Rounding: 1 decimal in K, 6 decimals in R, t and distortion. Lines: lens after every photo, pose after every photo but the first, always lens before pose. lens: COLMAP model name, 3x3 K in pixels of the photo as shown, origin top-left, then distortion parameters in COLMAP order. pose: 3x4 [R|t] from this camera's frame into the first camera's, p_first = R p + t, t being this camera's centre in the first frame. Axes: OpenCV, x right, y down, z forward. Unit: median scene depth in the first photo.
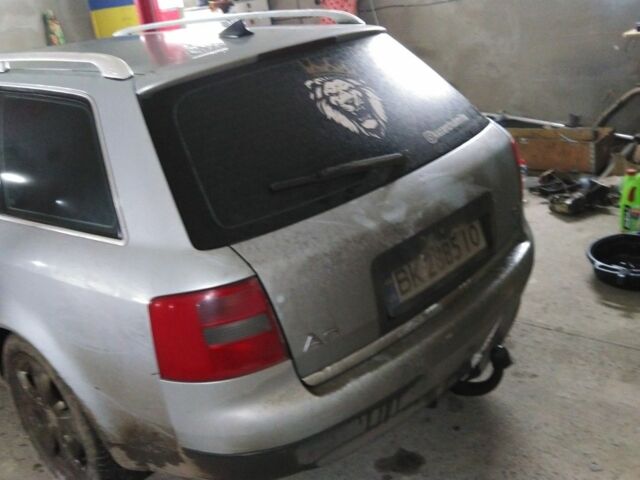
lens RADIAL K [[641.8, 0, 320.0], [0, 641.8, 240.0], [0, 0, 1]] dist [0.119936, -0.189010]
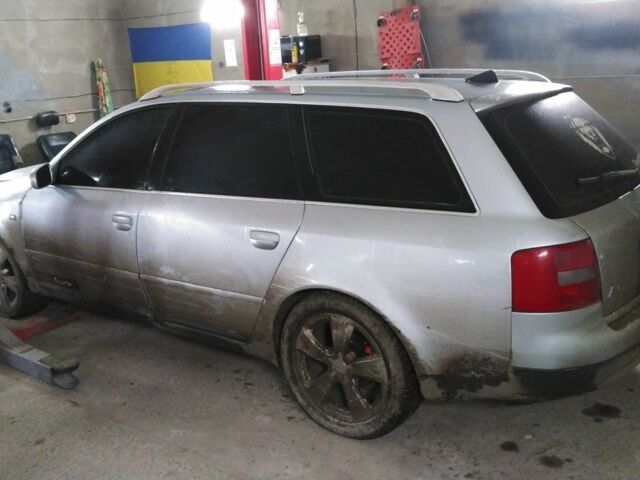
lens RADIAL K [[654.9, 0, 320.0], [0, 654.9, 240.0], [0, 0, 1]] dist [0.033216, -0.184908]
pose [[0.989647, 0.060358, 0.130211, -0.741648], [-0.045010, 0.992023, -0.117749, 0.217250], [-0.136279, 0.110669, 0.984470, -0.291769]]
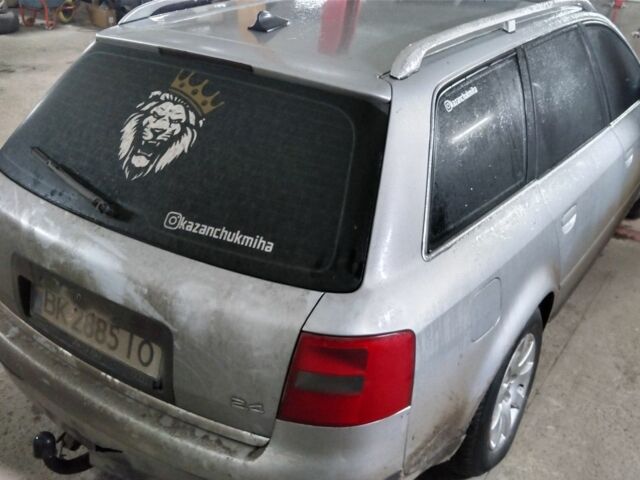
lens RADIAL K [[654.9, 0, 320.0], [0, 654.9, 240.0], [0, 0, 1]] dist [0.033216, -0.184908]
pose [[0.169865, 0.573252, -0.801579, 0.950211], [-0.441451, 0.771486, 0.458181, -0.651598], [0.881060, 0.276029, 0.384111, 0.957796]]
